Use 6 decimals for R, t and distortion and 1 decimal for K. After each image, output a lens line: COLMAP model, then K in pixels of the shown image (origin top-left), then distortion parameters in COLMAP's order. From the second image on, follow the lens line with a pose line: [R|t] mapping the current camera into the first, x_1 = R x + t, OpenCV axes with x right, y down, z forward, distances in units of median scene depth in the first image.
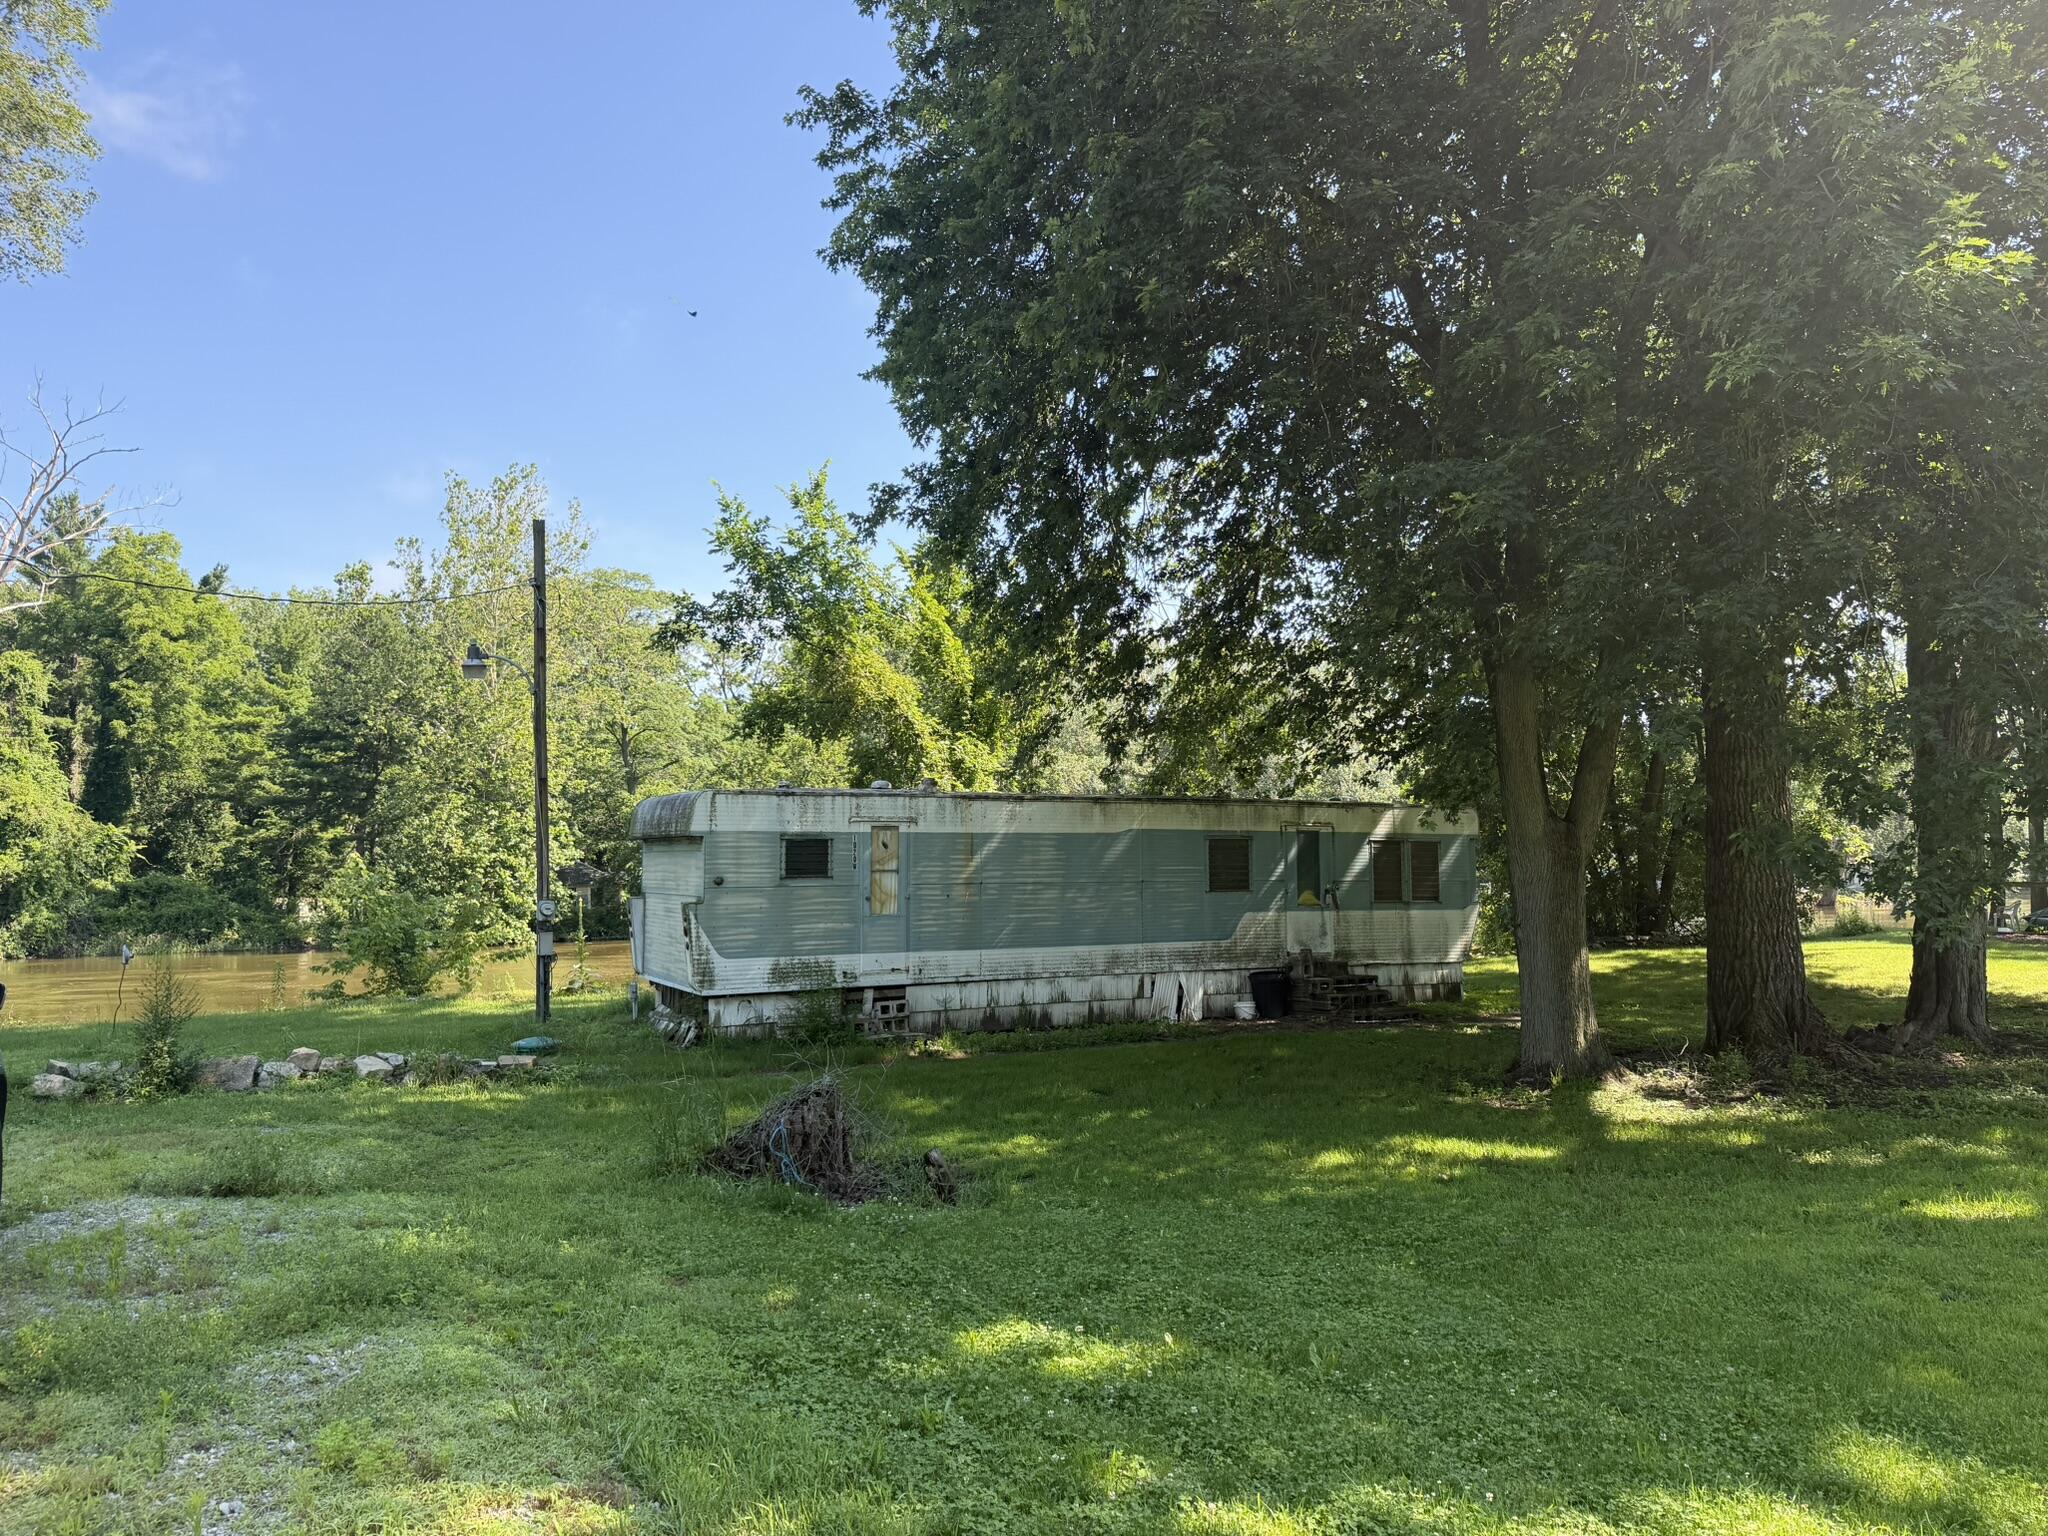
lens RADIAL K [[1438.3, 0, 964.9], [0, 1438.3, 789.1], [0, 0, 1]] dist [0.142646, -0.153718]
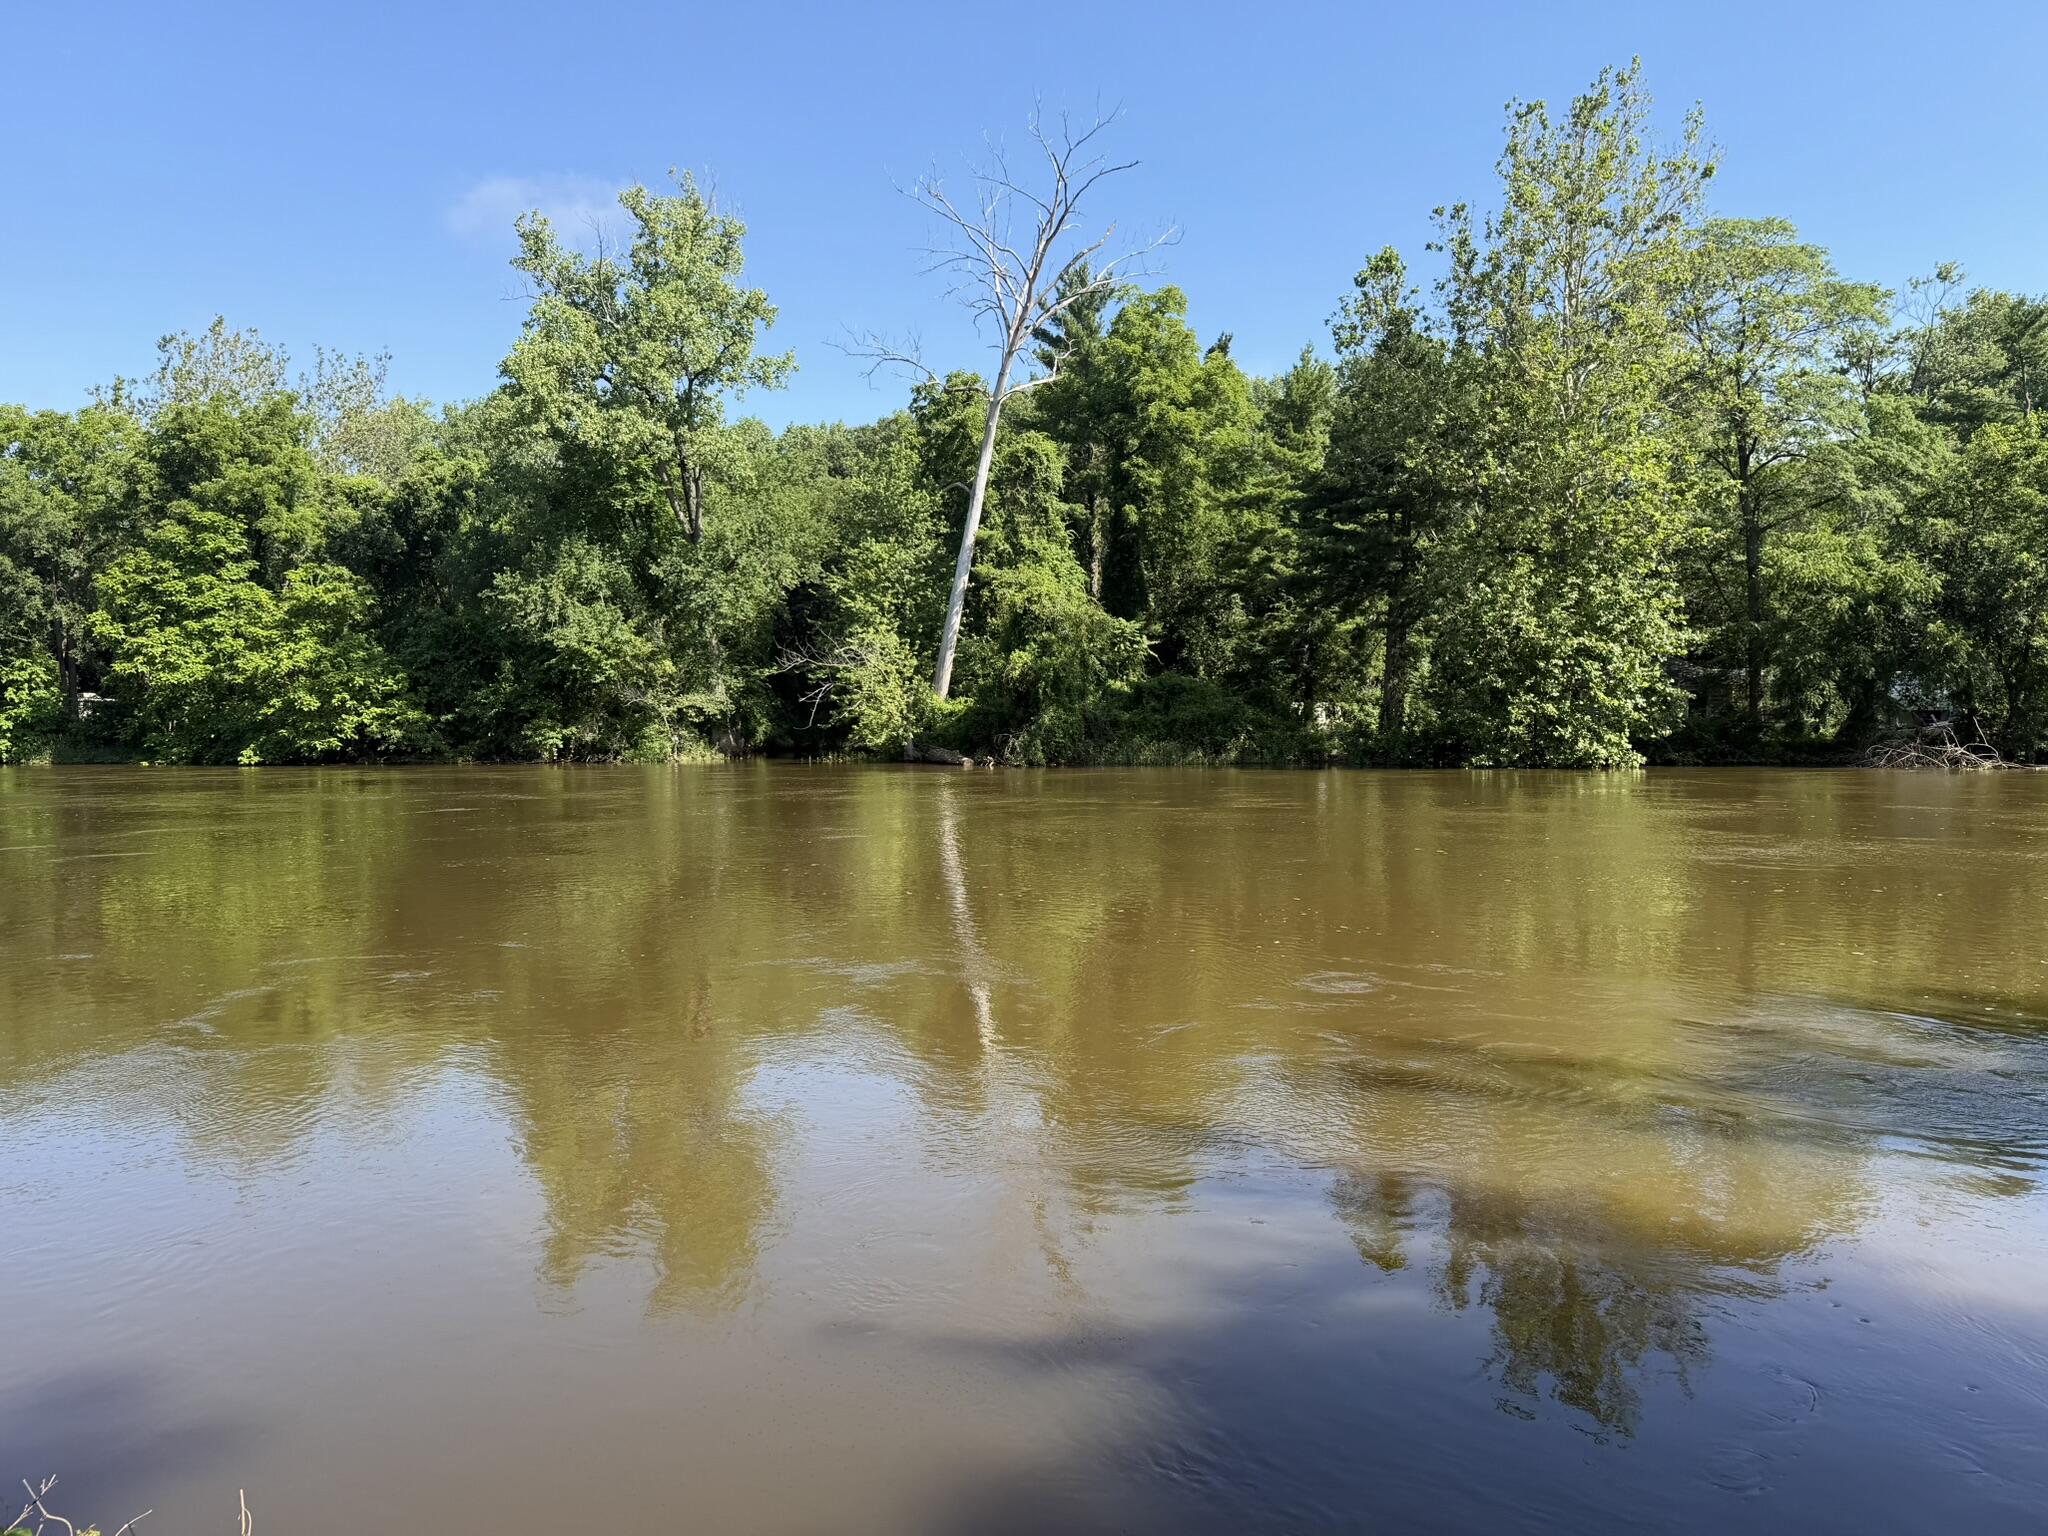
lens RADIAL K [[1419.1, 0, 1017.8], [0, 1419.1, 775.7], [0, 0, 1]] dist [0.080890, -0.143130]
pose [[0.819644, 0.029663, -0.572105, -0.143115], [0.038908, 0.993470, 0.107252, 0.024981], [0.571550, -0.110168, 0.813138, 0.269620]]
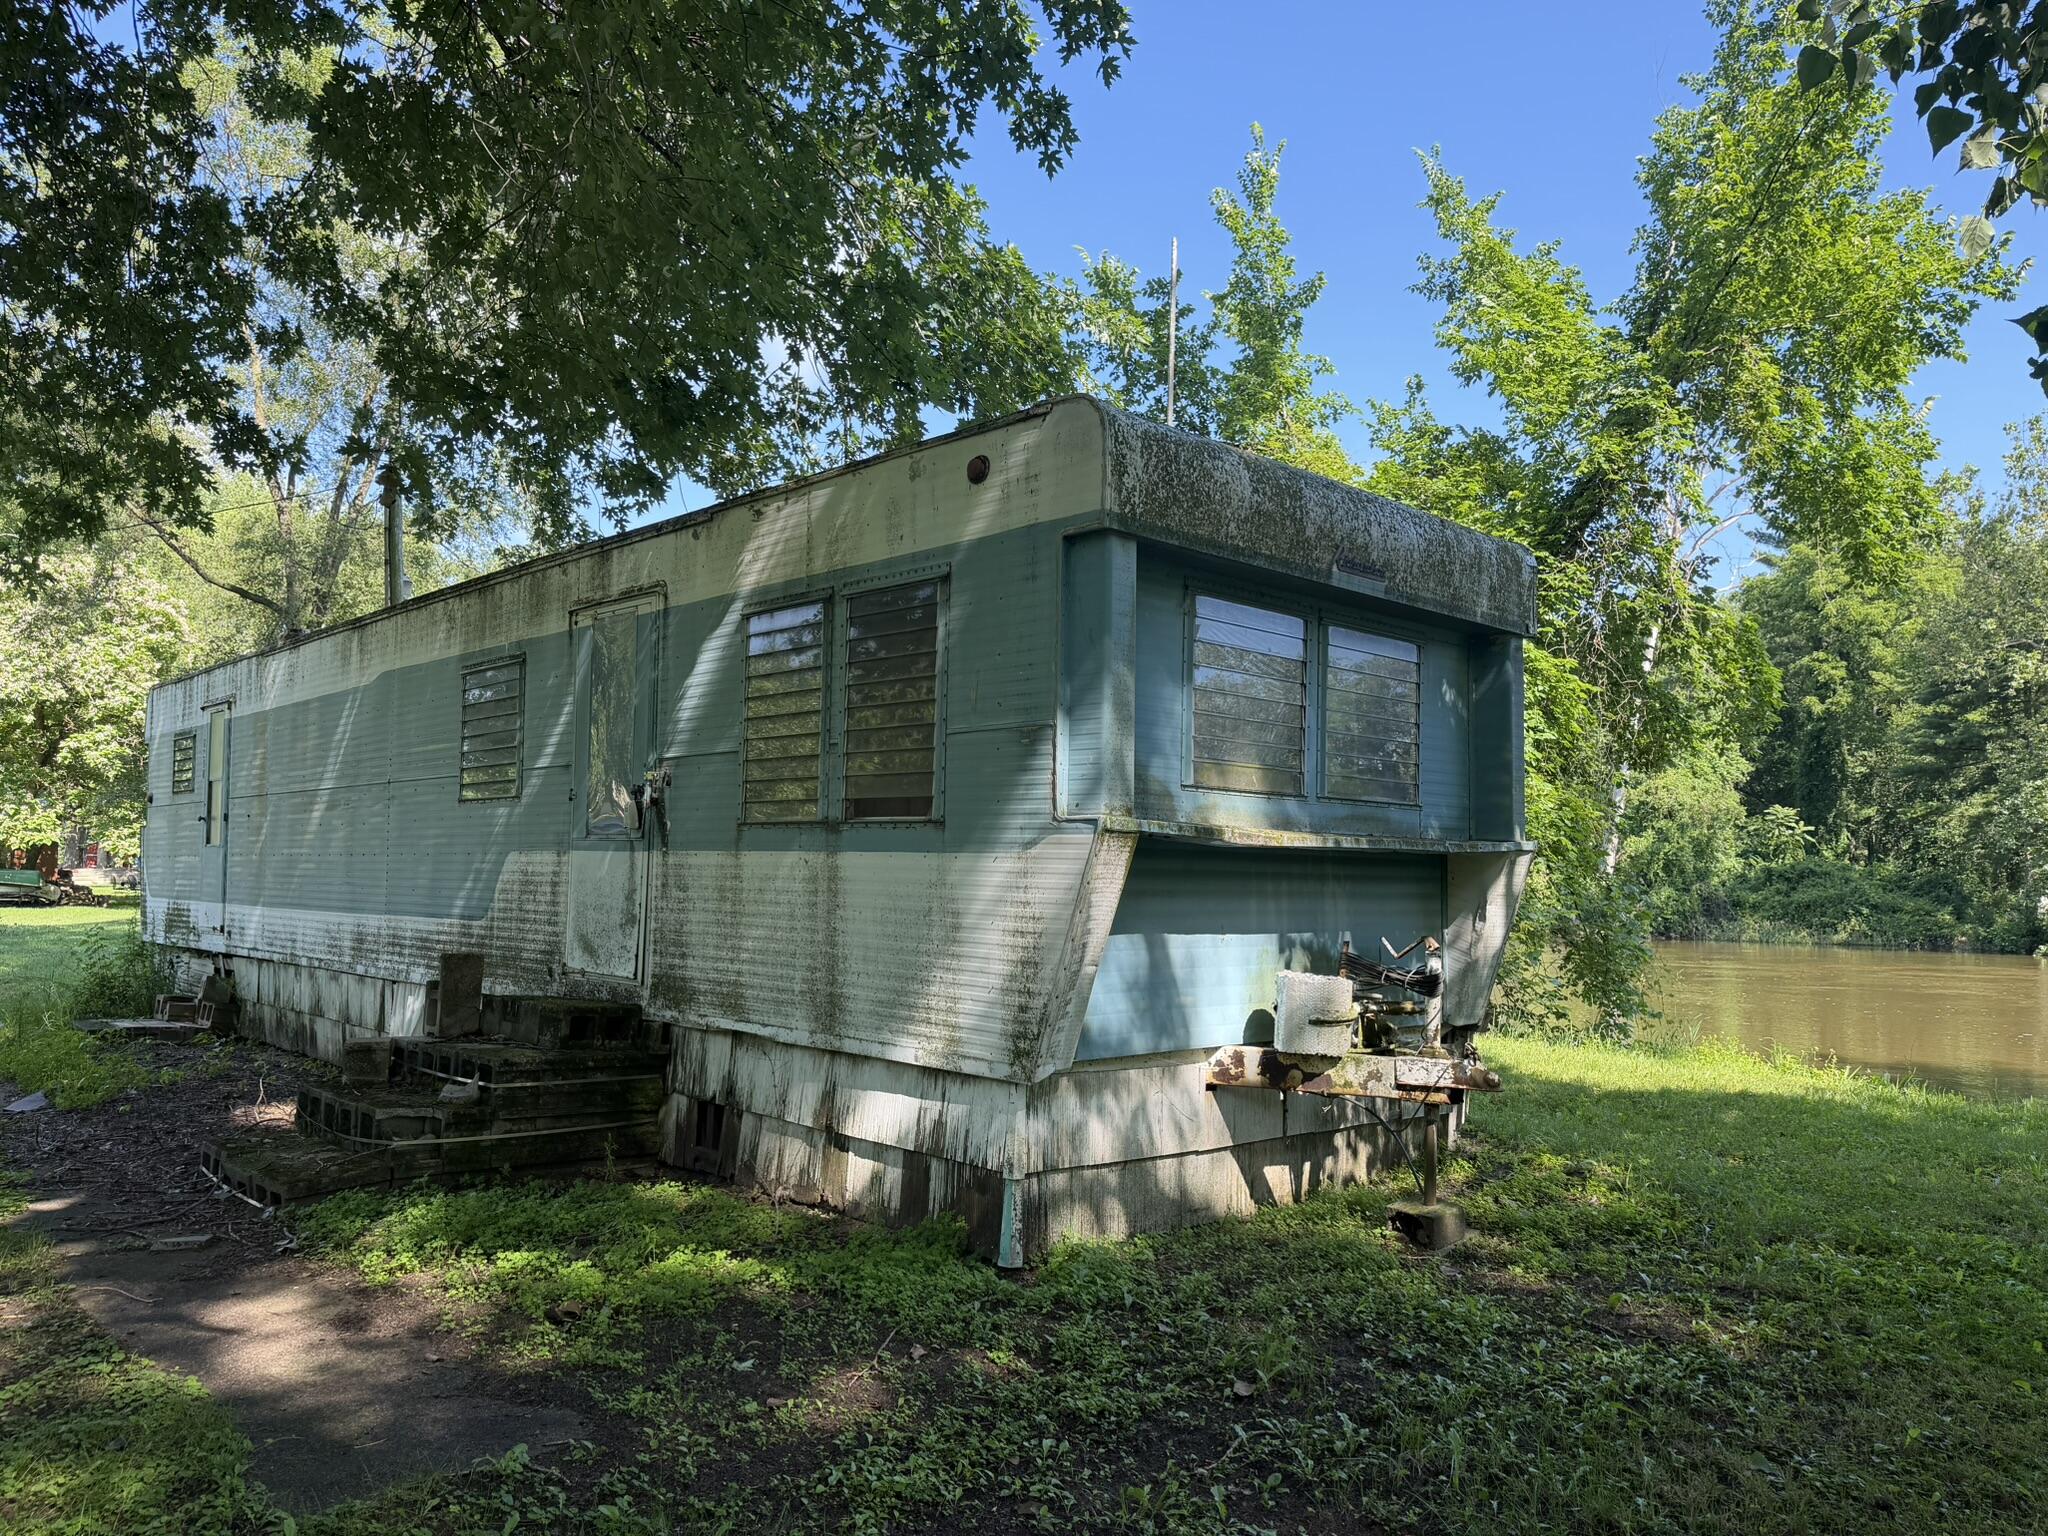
lens RADIAL K [[1419.1, 0, 1017.8], [0, 1419.1, 775.7], [0, 0, 1]] dist [0.080890, -0.143130]
pose [[0.305387, -0.056997, -0.950521, 0.162337], [0.048106, 0.997856, -0.044380, 0.023135], [0.951012, -0.032172, 0.307474, 0.266562]]
